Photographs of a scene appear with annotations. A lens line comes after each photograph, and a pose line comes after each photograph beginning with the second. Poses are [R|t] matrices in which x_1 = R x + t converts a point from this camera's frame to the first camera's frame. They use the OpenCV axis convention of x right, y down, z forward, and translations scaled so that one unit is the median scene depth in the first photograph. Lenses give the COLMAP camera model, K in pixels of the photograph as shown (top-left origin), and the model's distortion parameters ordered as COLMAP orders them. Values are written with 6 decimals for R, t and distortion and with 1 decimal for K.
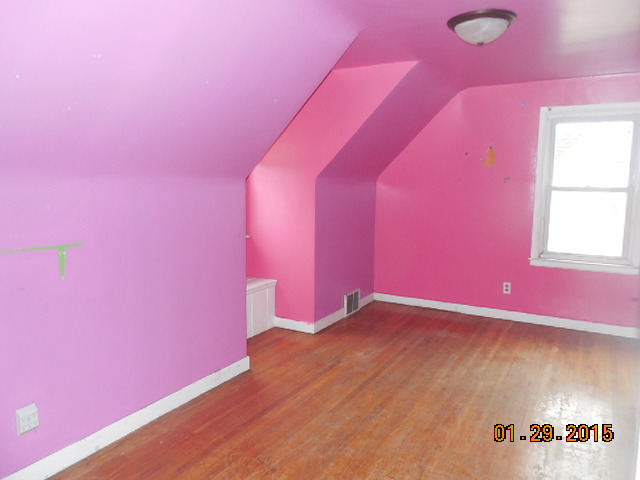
lens RADIAL K [[482.2, 0, 320.8], [0, 482.2, 240.0], [0, 0, 1]] dist [0.011065, 0.000560]
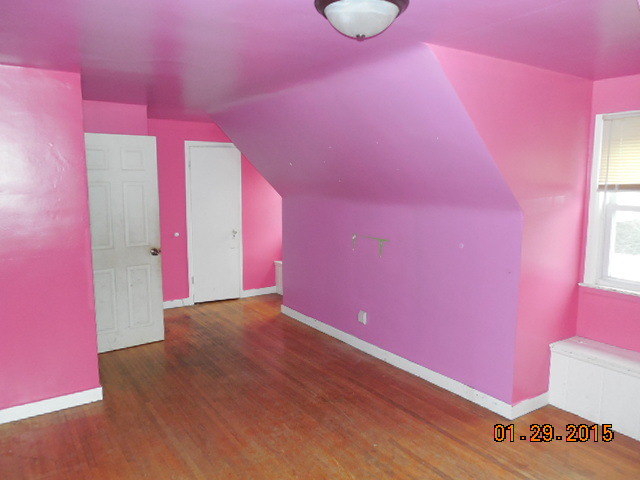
lens RADIAL K [[482.2, 0, 320.6], [0, 482.2, 240.4], [0, 0, 1]] dist [0.011065, 0.000560]
pose [[-0.450321, 0.099036, -0.887357, 1.078014], [-0.109667, 0.980169, 0.165049, -0.236820], [0.886106, 0.171639, -0.430530, 1.397038]]
